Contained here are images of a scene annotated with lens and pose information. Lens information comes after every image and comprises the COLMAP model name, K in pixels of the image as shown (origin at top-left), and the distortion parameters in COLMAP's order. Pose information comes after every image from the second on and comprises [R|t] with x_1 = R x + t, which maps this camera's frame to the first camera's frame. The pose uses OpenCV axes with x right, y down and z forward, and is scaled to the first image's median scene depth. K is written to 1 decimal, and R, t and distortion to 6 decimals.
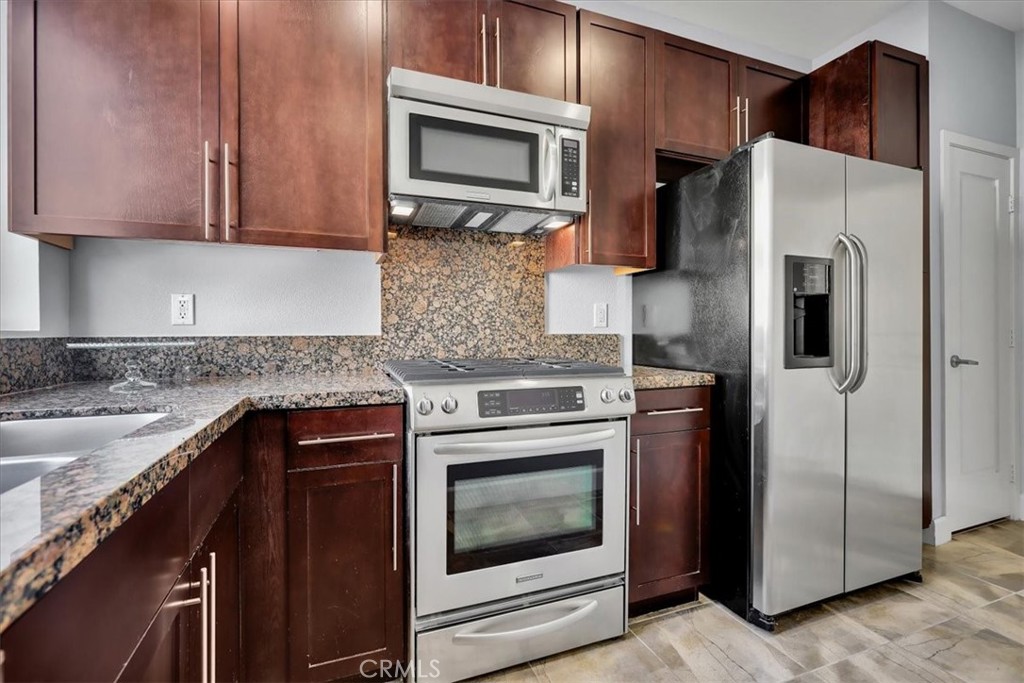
lens RADIAL K [[463.9, 0, 511.3], [0, 463.9, 331.3], [0, 0, 1]] dist [-0.001655, 0.001094]
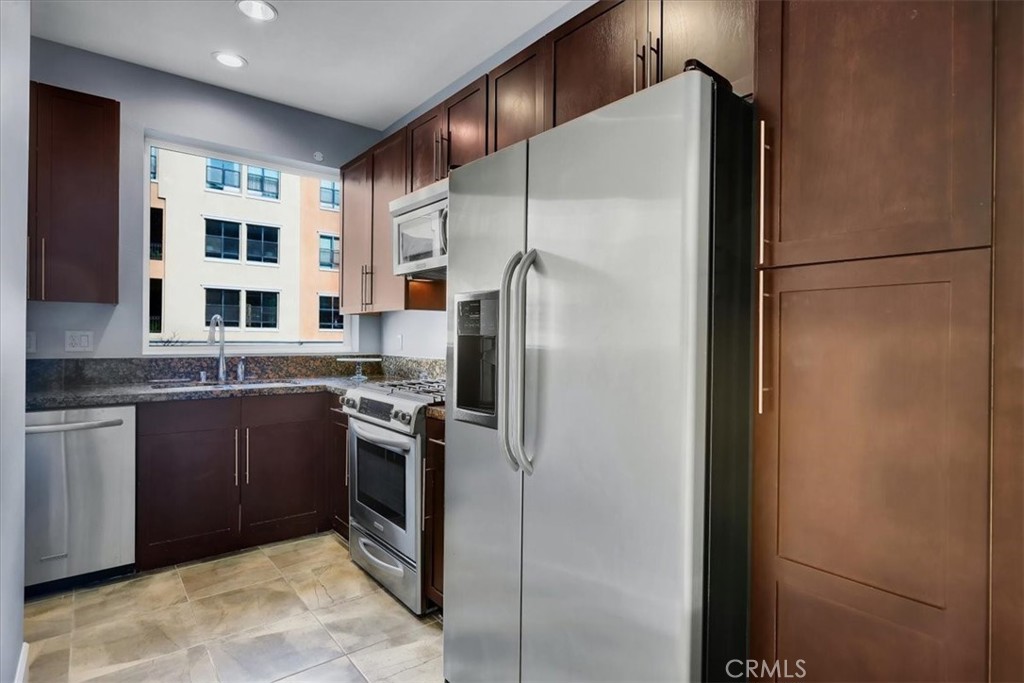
lens RADIAL K [[551.9, 0, 512.0], [0, 551.9, 341.5], [0, 0, 1]] dist [-0.000837, 0.000304]
pose [[0.289291, 0.015393, -0.957118, 1.620281], [-0.013494, 0.999837, 0.012001, -0.083415], [0.957146, 0.009444, 0.289451, 0.773119]]
